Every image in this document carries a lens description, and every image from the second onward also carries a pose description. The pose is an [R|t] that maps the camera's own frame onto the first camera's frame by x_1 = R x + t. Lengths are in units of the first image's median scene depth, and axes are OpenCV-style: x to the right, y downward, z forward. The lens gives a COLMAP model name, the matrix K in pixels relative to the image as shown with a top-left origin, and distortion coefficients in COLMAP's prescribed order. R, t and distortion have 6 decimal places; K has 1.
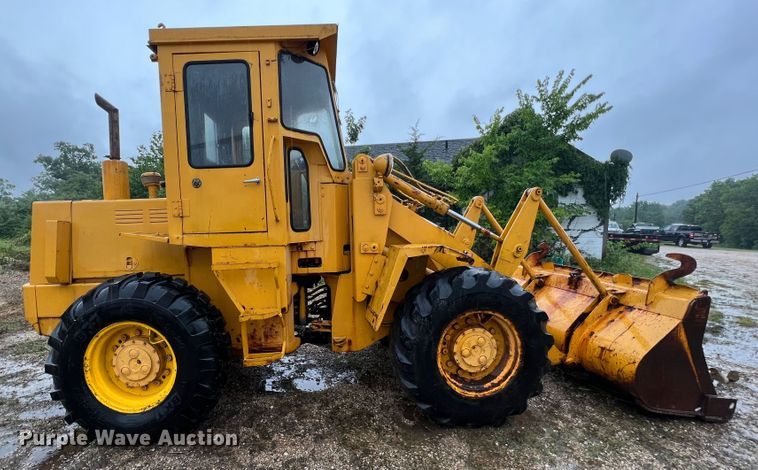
lens RADIAL K [[355.8, 0, 331.2], [0, 355.8, 244.6], [0, 0, 1]] dist [-0.003169, 0.002557]
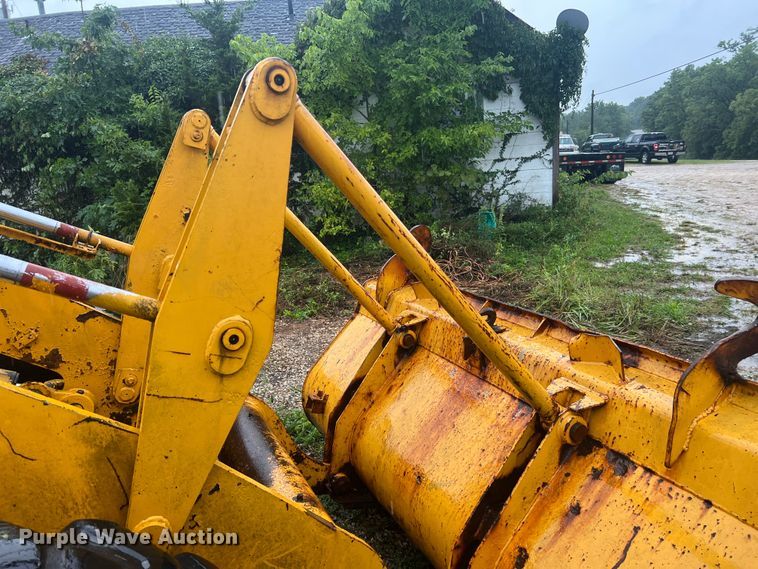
lens RADIAL K [[574.3, 0, 378.5], [0, 574.3, 283.2], [0, 0, 1]] dist [0.044191, -0.049932]
pose [[0.931566, -0.152107, 0.330224, 0.142446], [0.100868, 0.980749, 0.167201, -0.022061], [-0.349299, -0.122450, 0.928976, 0.177361]]
